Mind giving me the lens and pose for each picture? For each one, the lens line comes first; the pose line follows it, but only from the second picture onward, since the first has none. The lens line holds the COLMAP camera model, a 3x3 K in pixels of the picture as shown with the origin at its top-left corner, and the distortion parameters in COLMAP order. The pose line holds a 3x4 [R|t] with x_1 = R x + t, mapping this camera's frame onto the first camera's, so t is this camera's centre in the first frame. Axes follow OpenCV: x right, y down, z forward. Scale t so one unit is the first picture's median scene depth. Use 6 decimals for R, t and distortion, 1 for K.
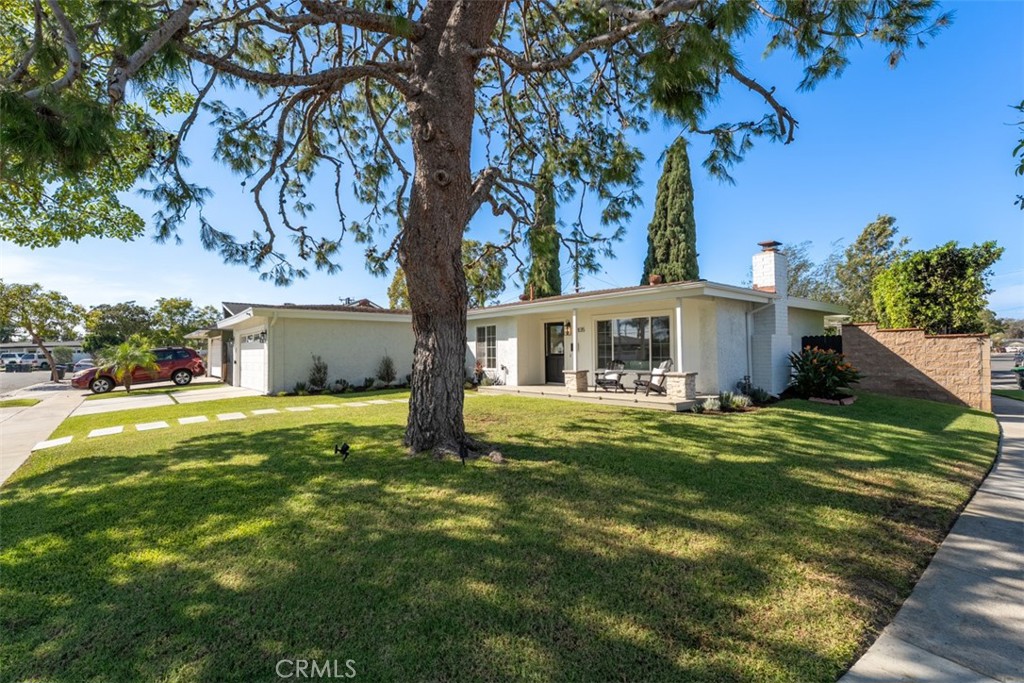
lens RADIAL K [[443.9, 0, 525.6], [0, 443.9, 342.6], [0, 0, 1]] dist [-0.001606, -0.000198]
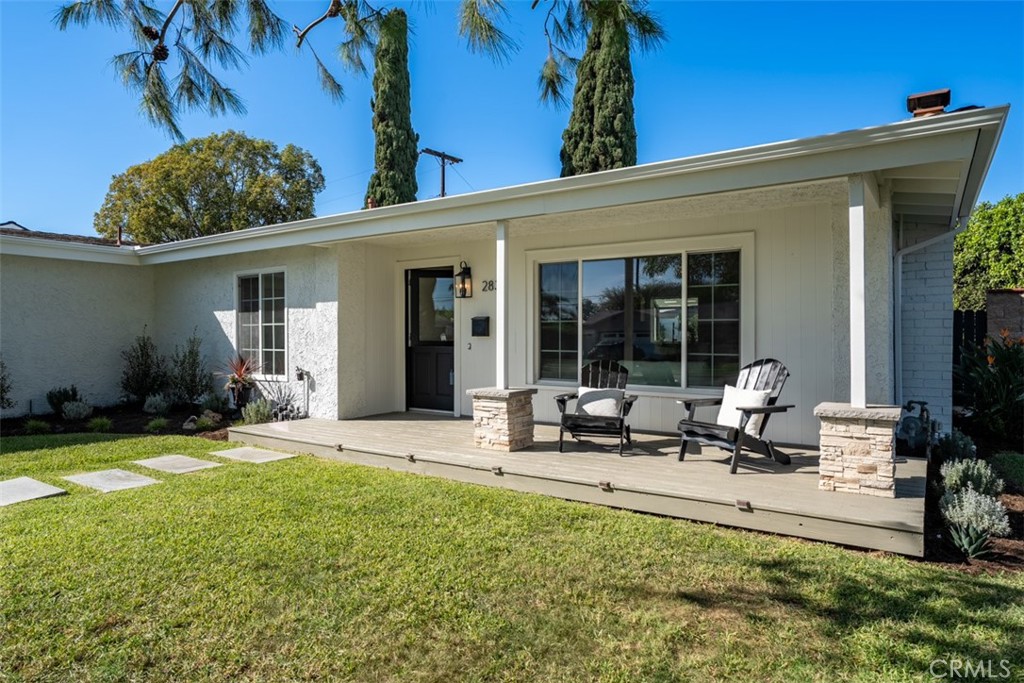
lens RADIAL K [[579.2, 0, 512.0], [0, 579.2, 341.5], [0, 0, 1]] dist [-0.014139, -0.000277]
pose [[0.964334, 0.007287, 0.264588, -0.005040], [-0.015834, 0.999419, 0.030187, 0.006634], [-0.264214, -0.033300, 0.963889, 0.420599]]
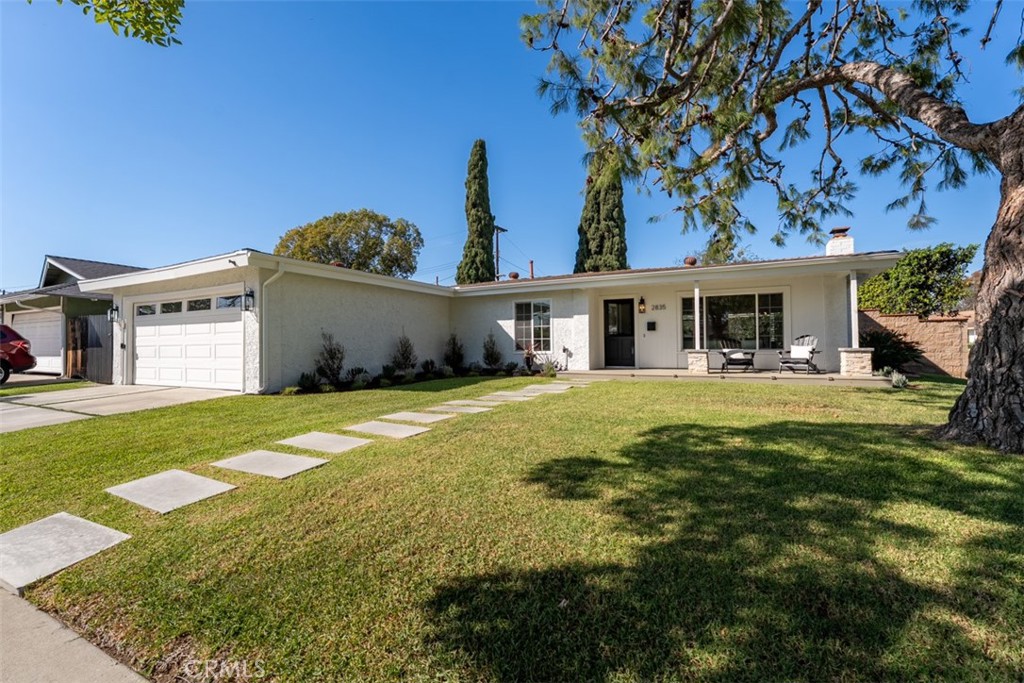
lens RADIAL K [[416.9, 0, 511.3], [0, 416.9, 335.8], [0, 0, 1]] dist [0.000708, -0.000337]
pose [[0.926780, 0.009031, 0.375497, -0.431259], [-0.008209, 0.999959, -0.003789, 0.031959], [-0.375516, 0.000429, 0.926816, 0.282391]]
